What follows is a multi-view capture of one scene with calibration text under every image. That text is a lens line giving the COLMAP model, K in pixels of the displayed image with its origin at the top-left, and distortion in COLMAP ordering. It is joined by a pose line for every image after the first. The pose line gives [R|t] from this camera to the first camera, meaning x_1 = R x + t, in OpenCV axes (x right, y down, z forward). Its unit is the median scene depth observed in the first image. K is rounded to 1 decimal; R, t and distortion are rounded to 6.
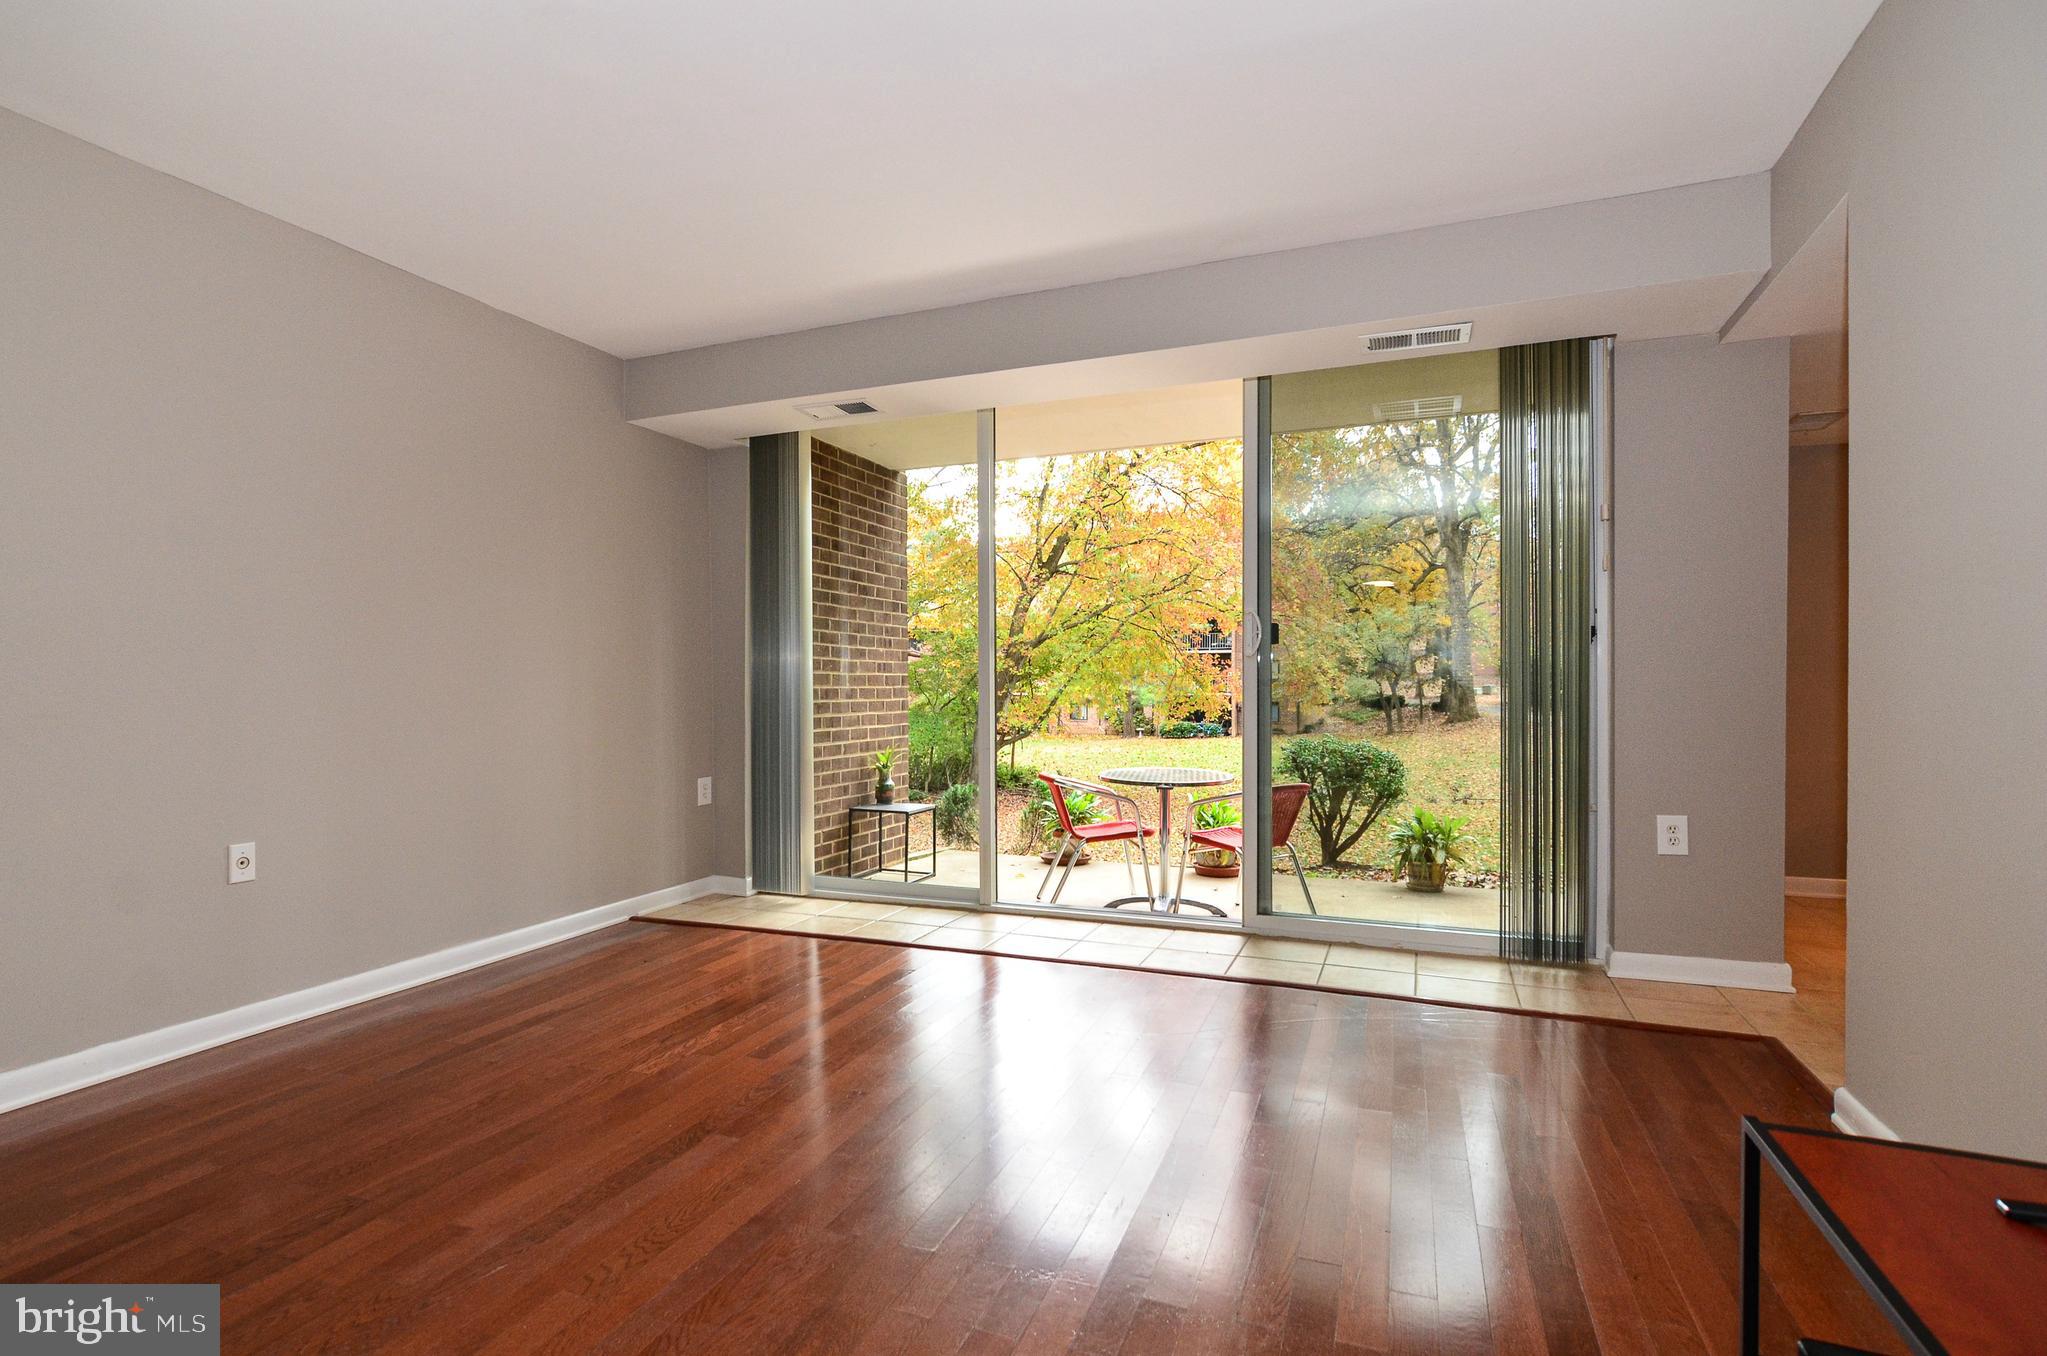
lens RADIAL K [[1005.6, 0, 1014.4], [0, 1005.6, 689.1], [0, 0, 1]] dist [-0.001641, 0.000880]
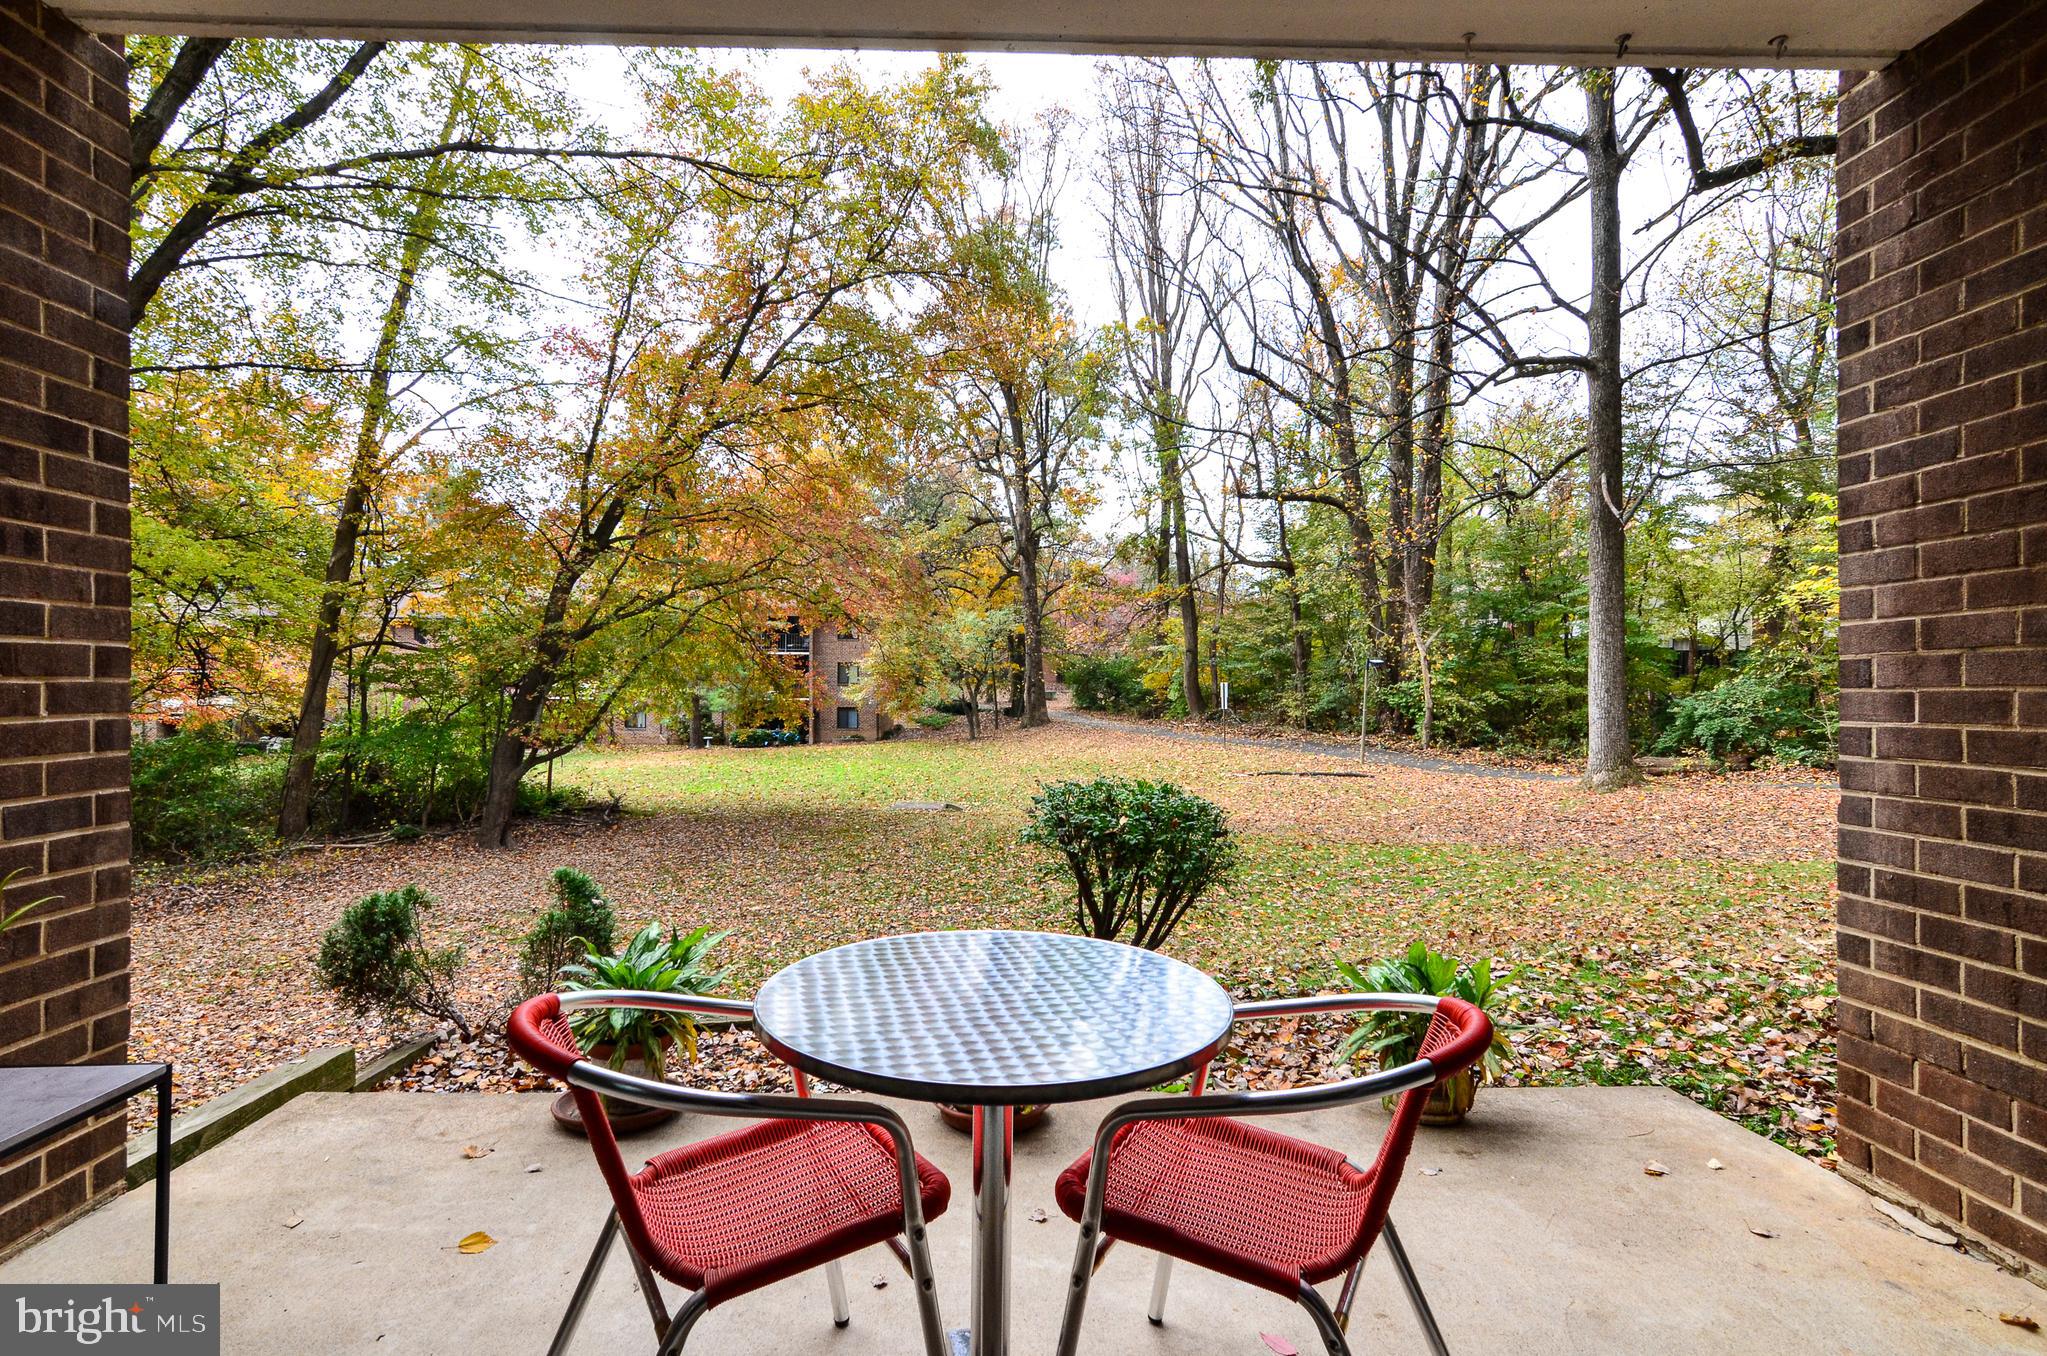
lens RADIAL K [[1005.6, 0, 1014.4], [0, 1005.6, 689.1], [0, 0, 1]] dist [-0.001641, 0.000880]
pose [[0.910964, 0.006191, 0.412440, 0.030300], [-0.004360, 0.999976, -0.005379, 0.001077], [-0.412464, 0.003102, 0.910969, 0.616287]]
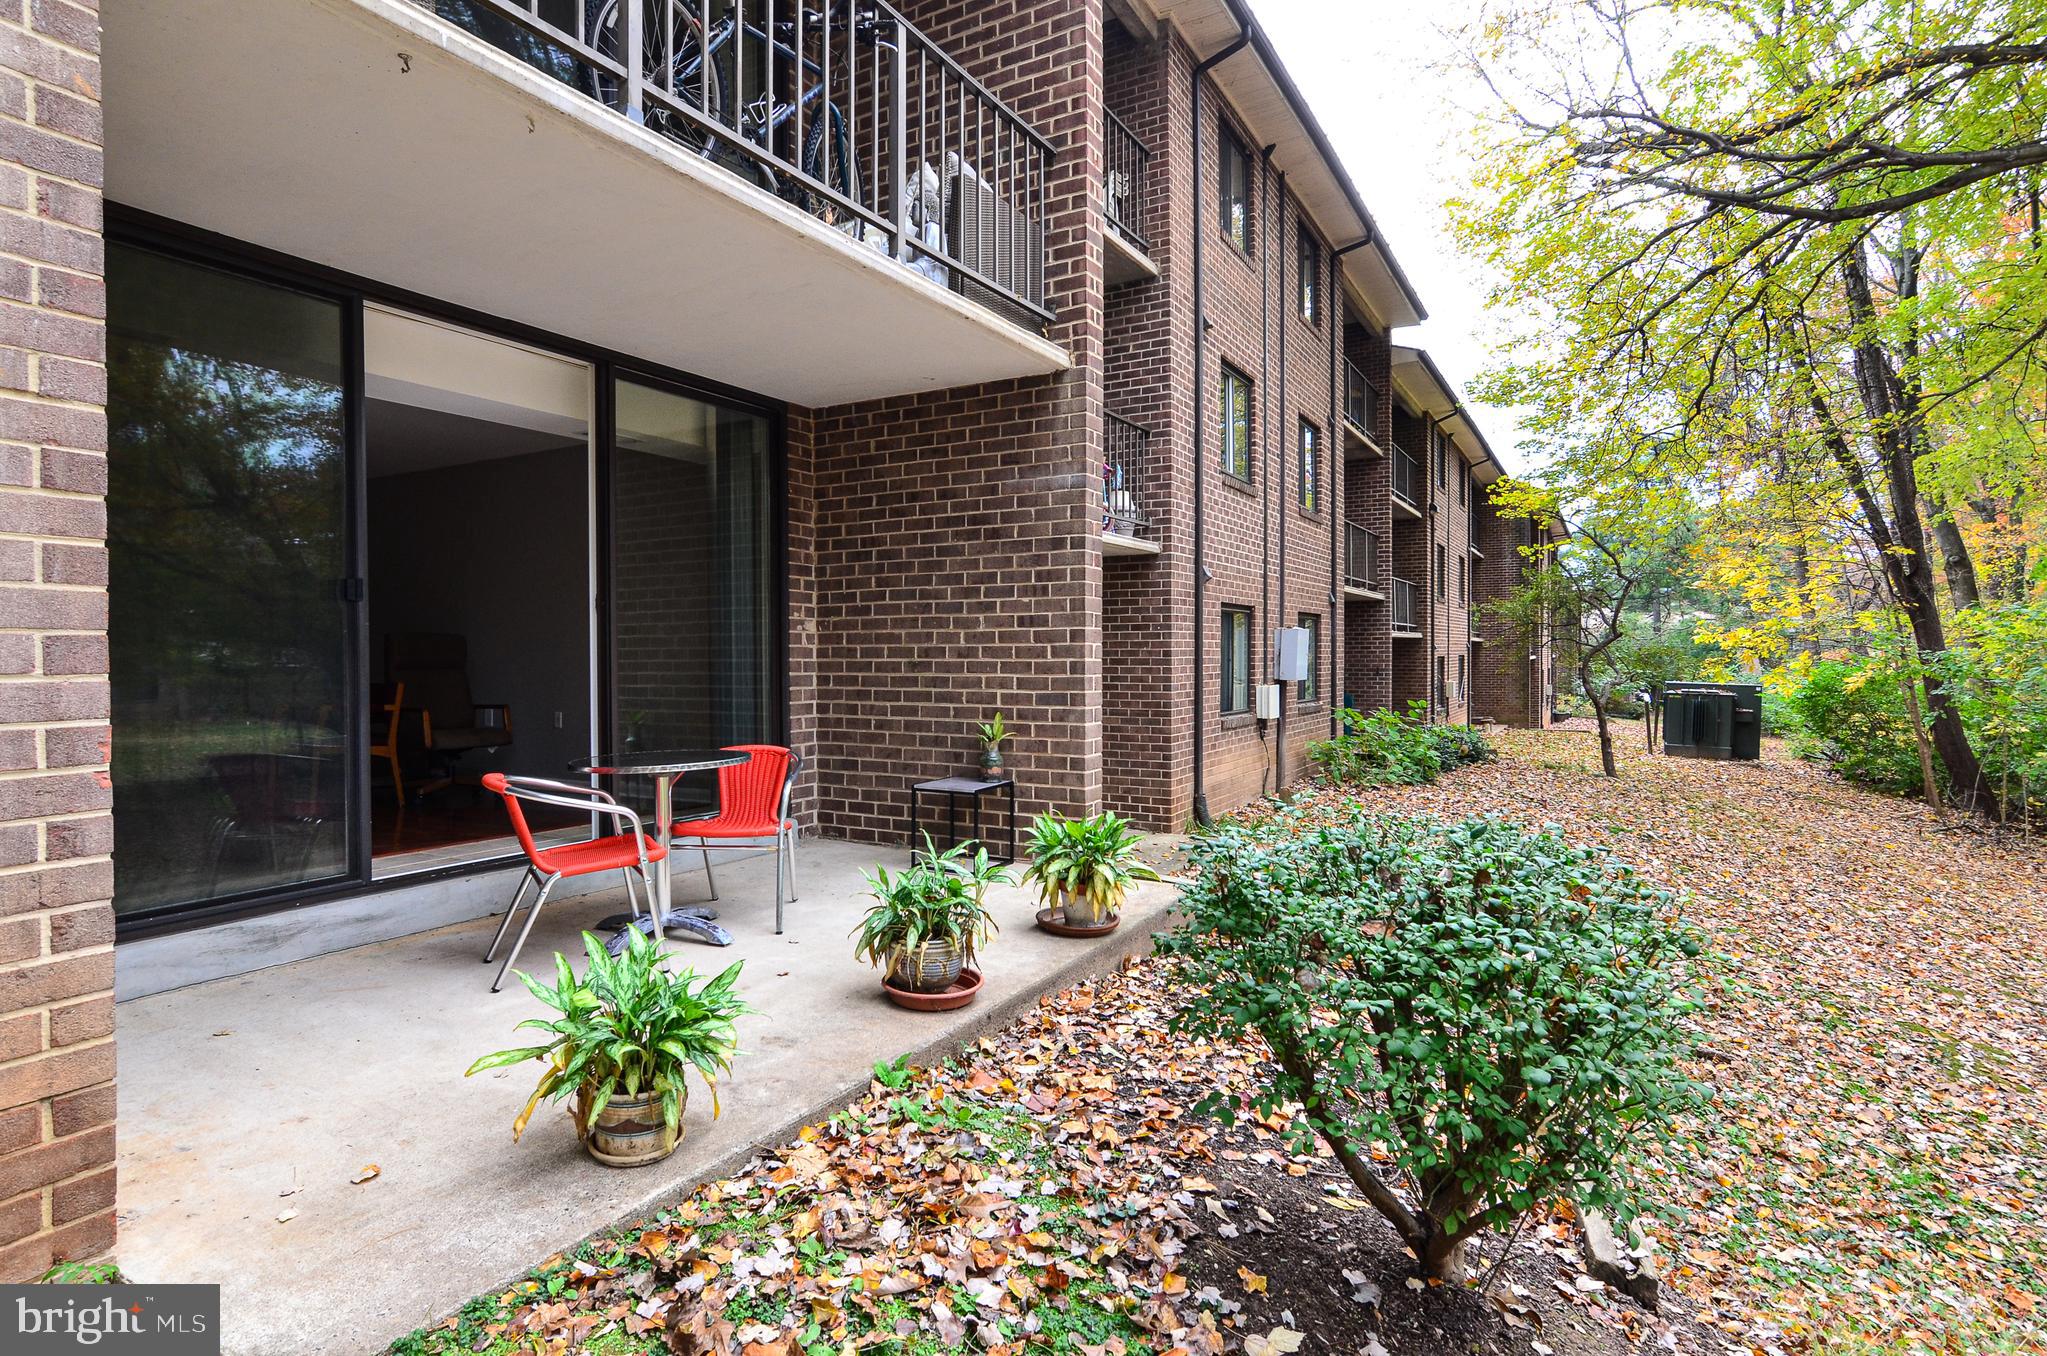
lens RADIAL K [[1060.8, 0, 1023.5], [0, 1060.8, 678.0], [0, 0, 1]] dist [-0.001207, 0.000096]
pose [[-0.128247, 0.023925, -0.991454, 0.768432], [0.001908, 0.999713, 0.023878, 0.004848], [0.991740, 0.001171, -0.128256, 1.155264]]
